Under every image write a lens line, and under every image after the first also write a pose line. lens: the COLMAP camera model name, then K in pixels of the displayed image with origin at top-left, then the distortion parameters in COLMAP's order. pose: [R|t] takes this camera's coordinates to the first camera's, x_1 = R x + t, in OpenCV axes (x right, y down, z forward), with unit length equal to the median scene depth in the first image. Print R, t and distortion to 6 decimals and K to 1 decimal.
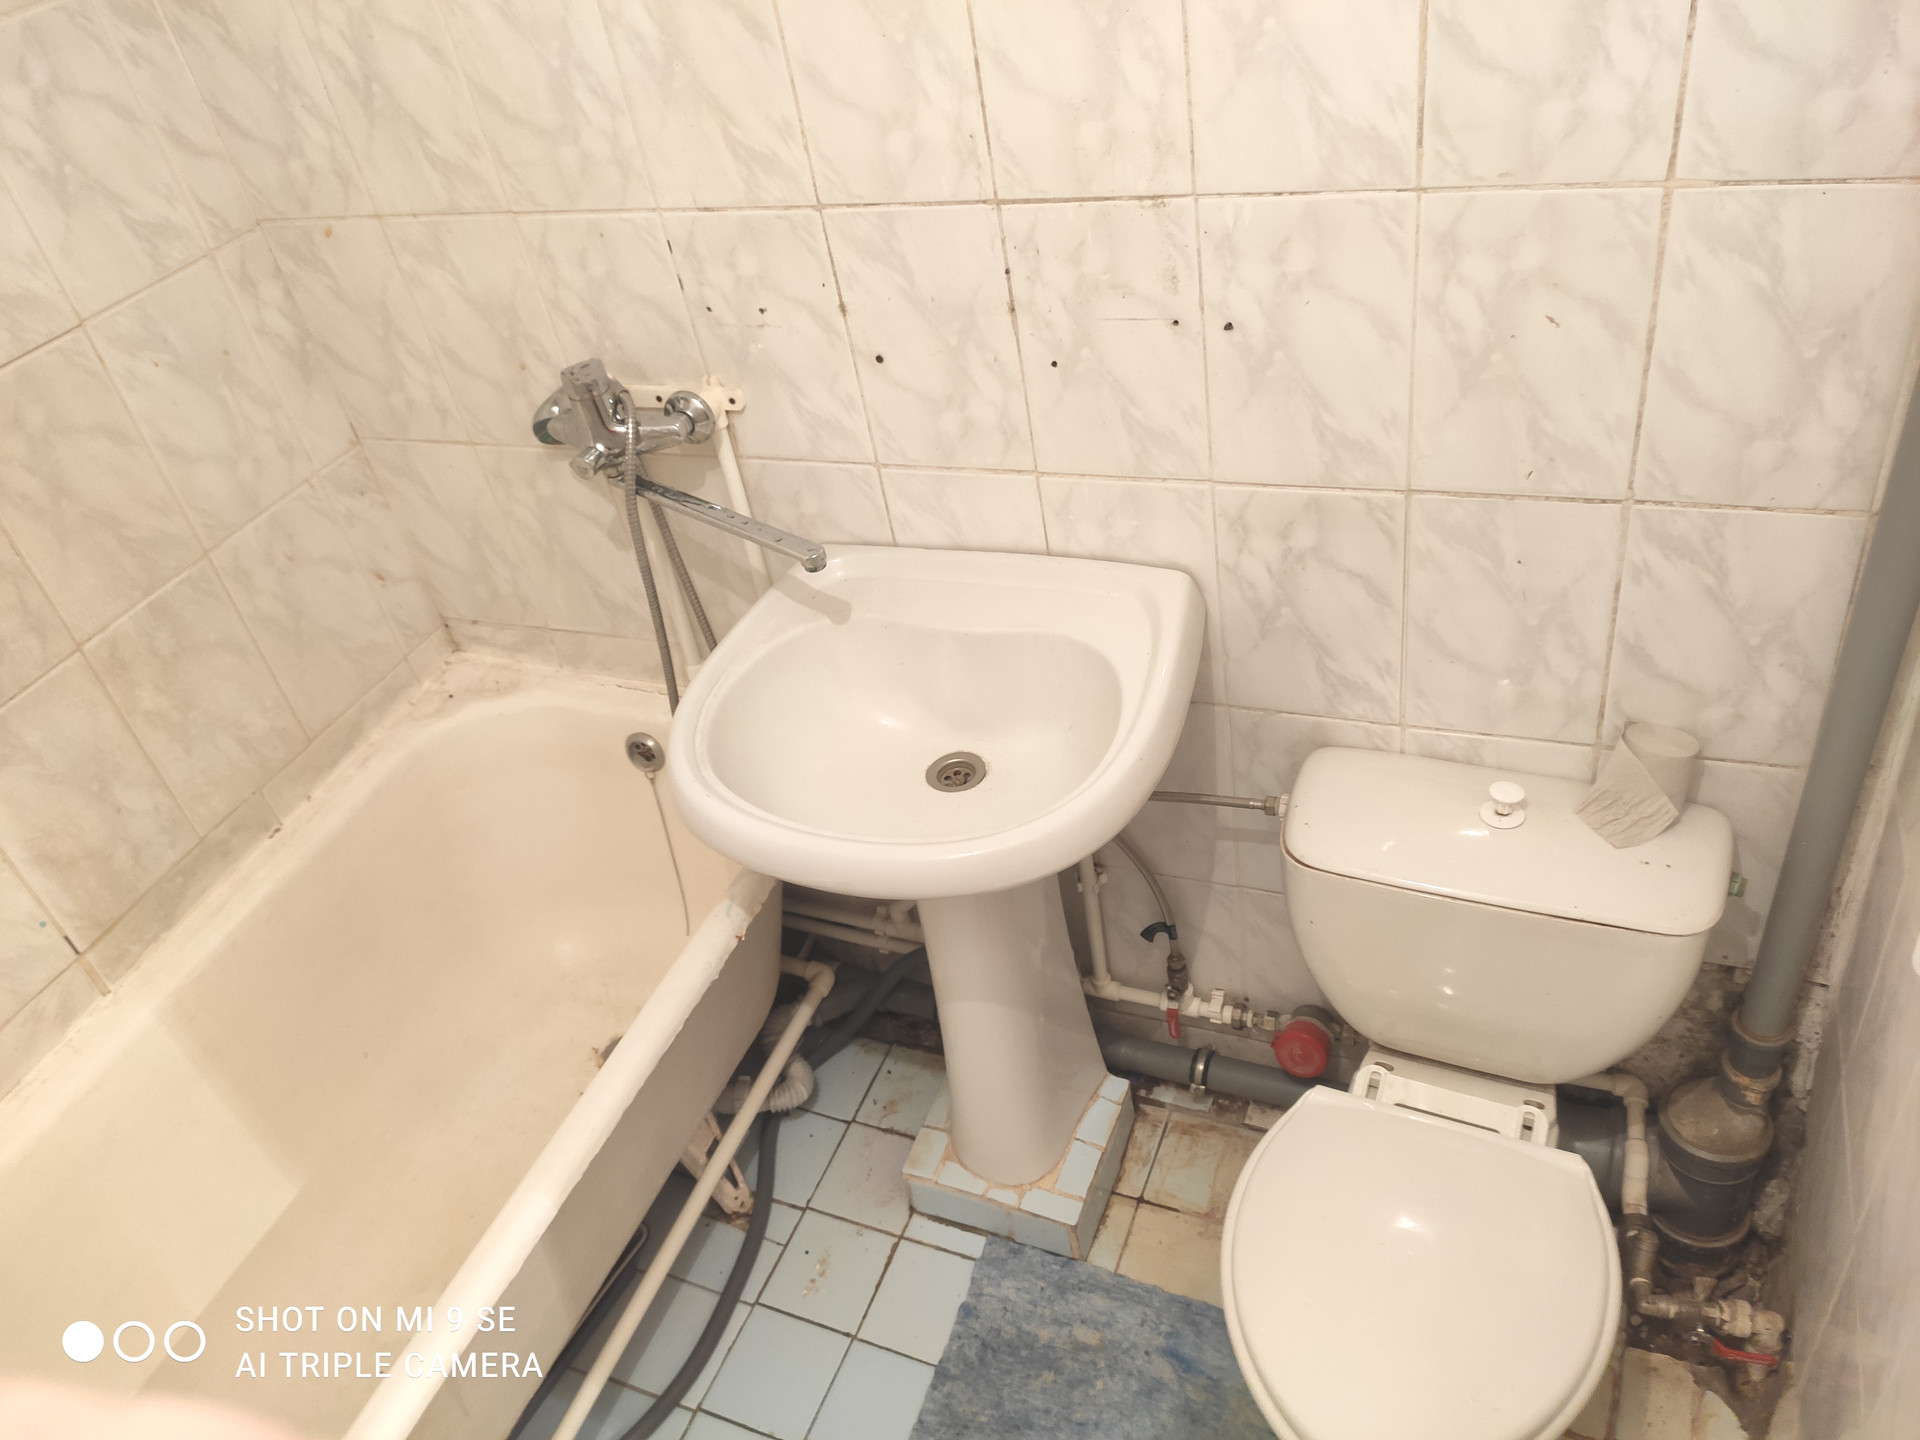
lens RADIAL K [[1424.7, 0, 960.0], [0, 1424.7, 720.0], [0, 0, 1]] dist [0.074633, -0.112700]
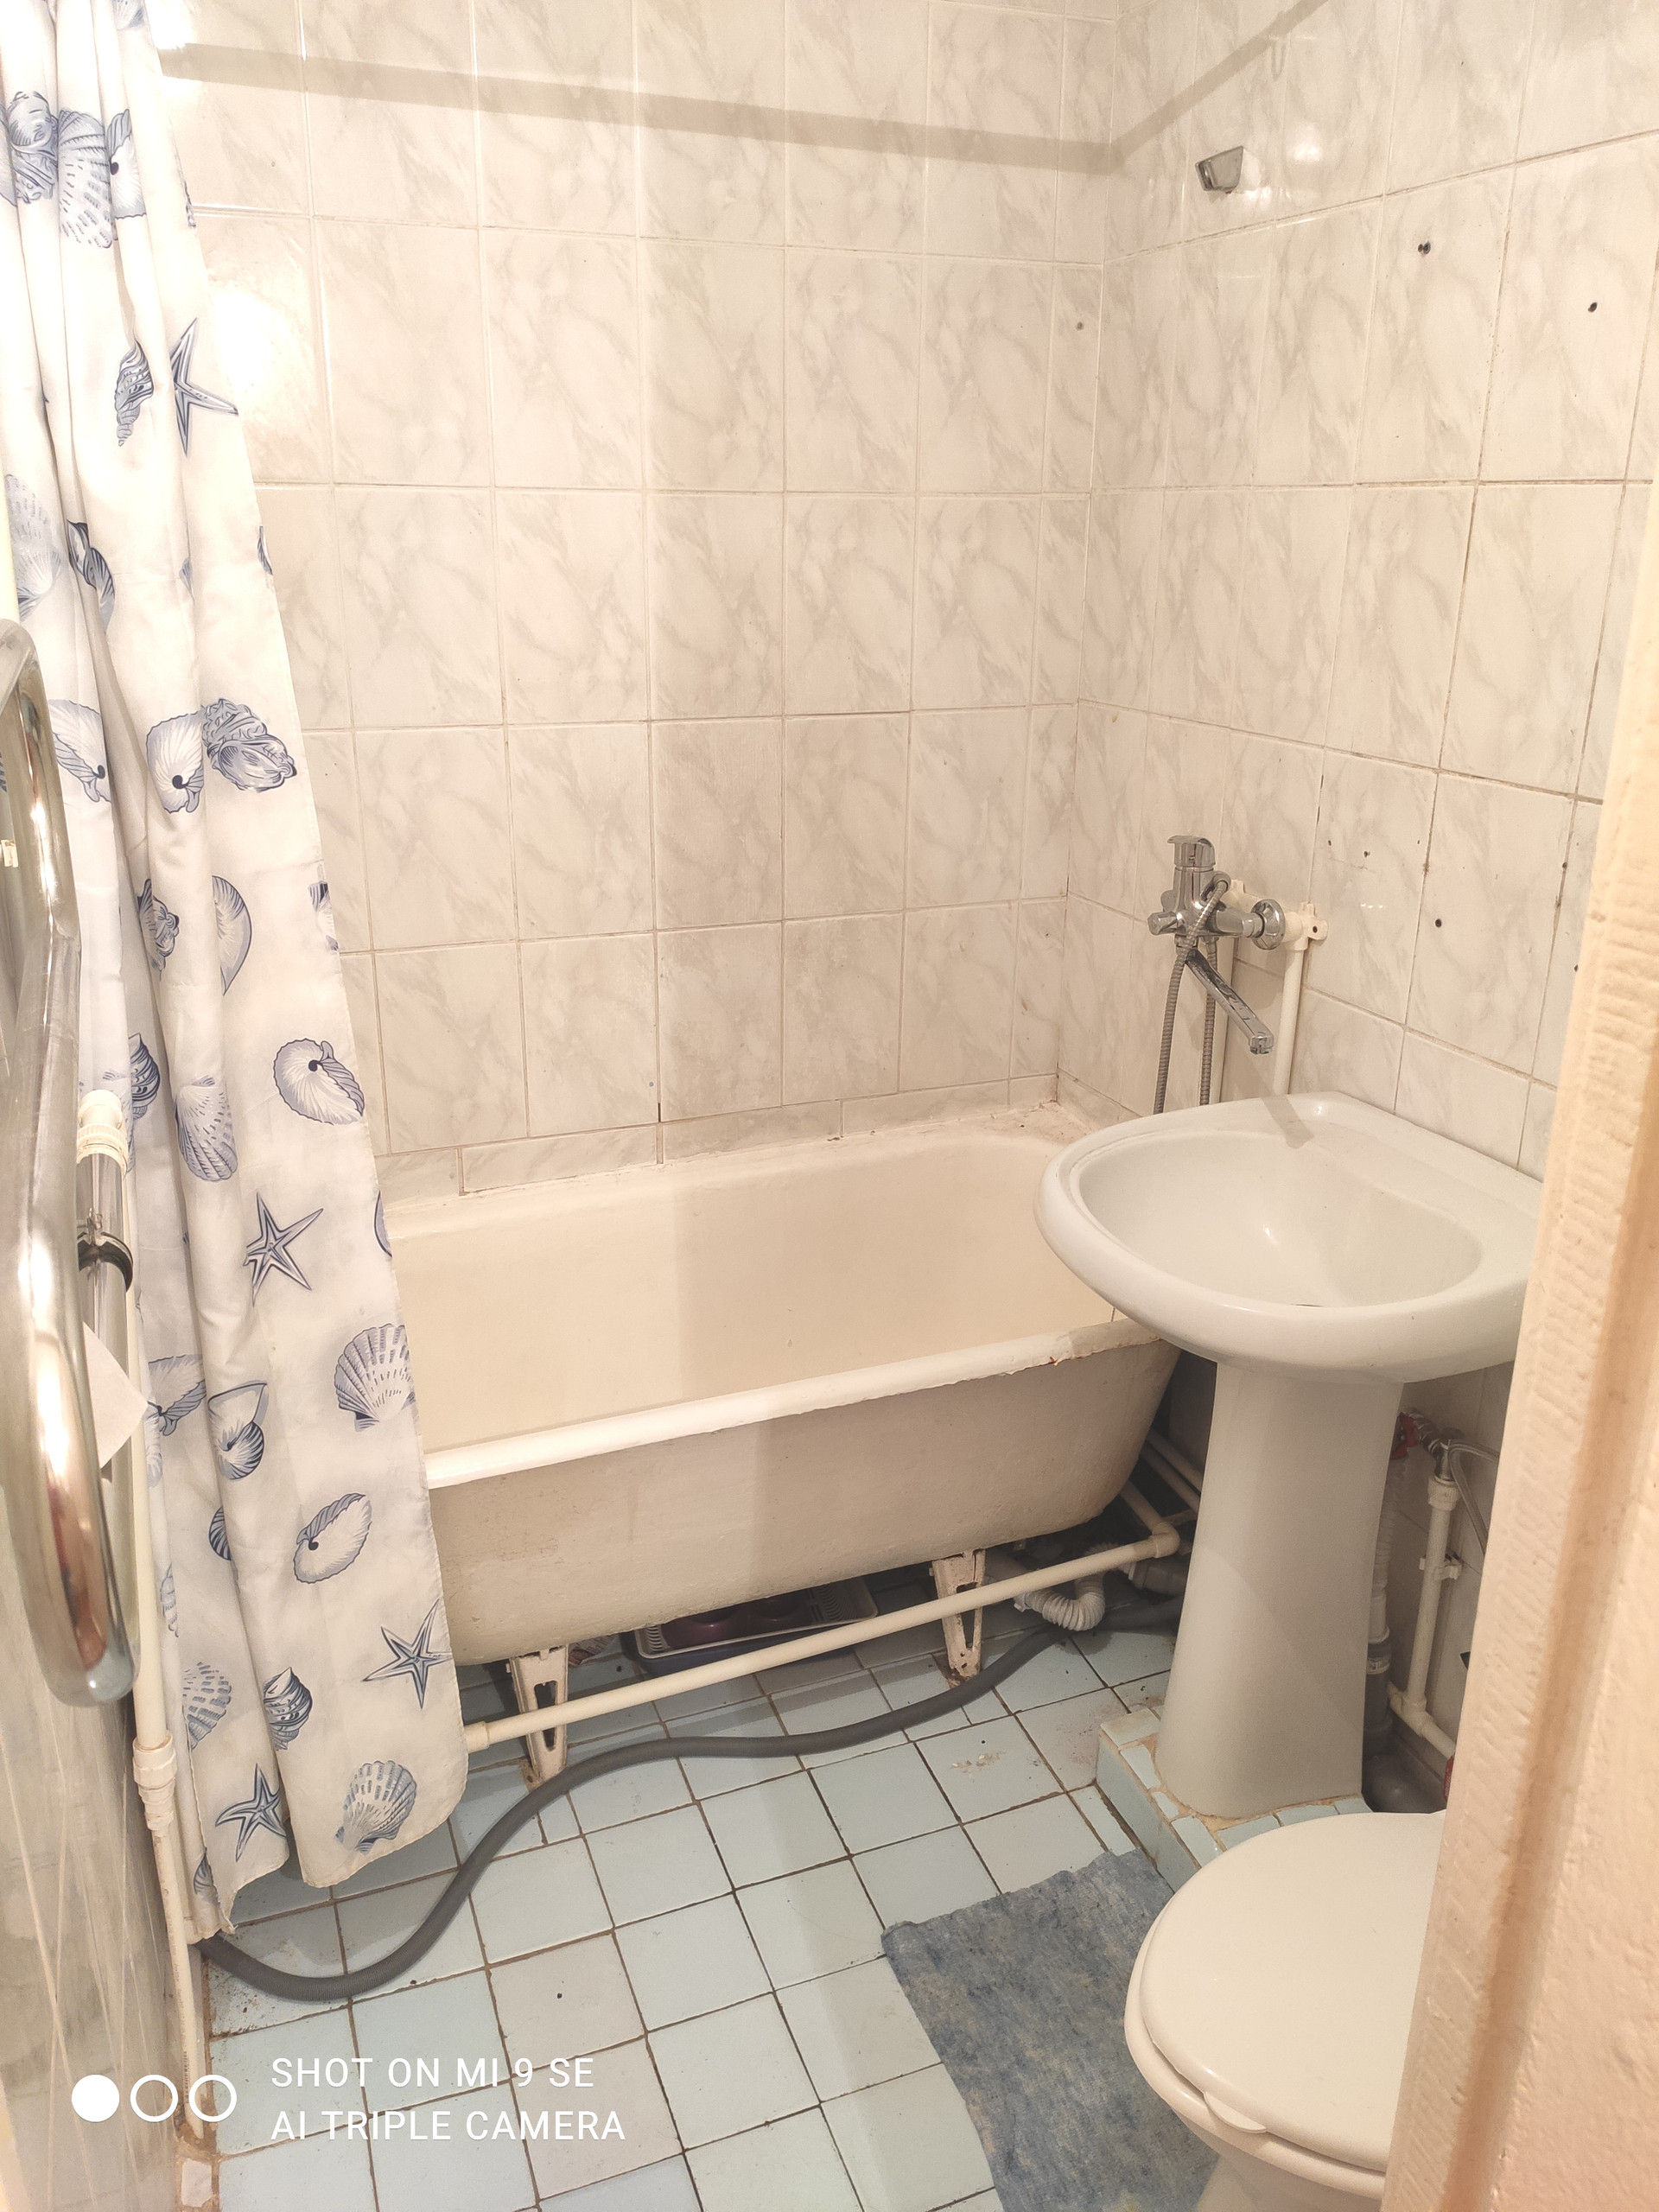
lens RADIAL K [[1641.3, 0, 835.0], [0, 1641.3, 1093.3], [0, 0, 1]] dist [0.074633, -0.112700]
pose [[0.683574, 0.389938, -0.616988, 0.390438], [-0.532452, 0.844597, -0.056128, 0.135101], [0.499220, 0.366884, 0.784968, -0.094326]]
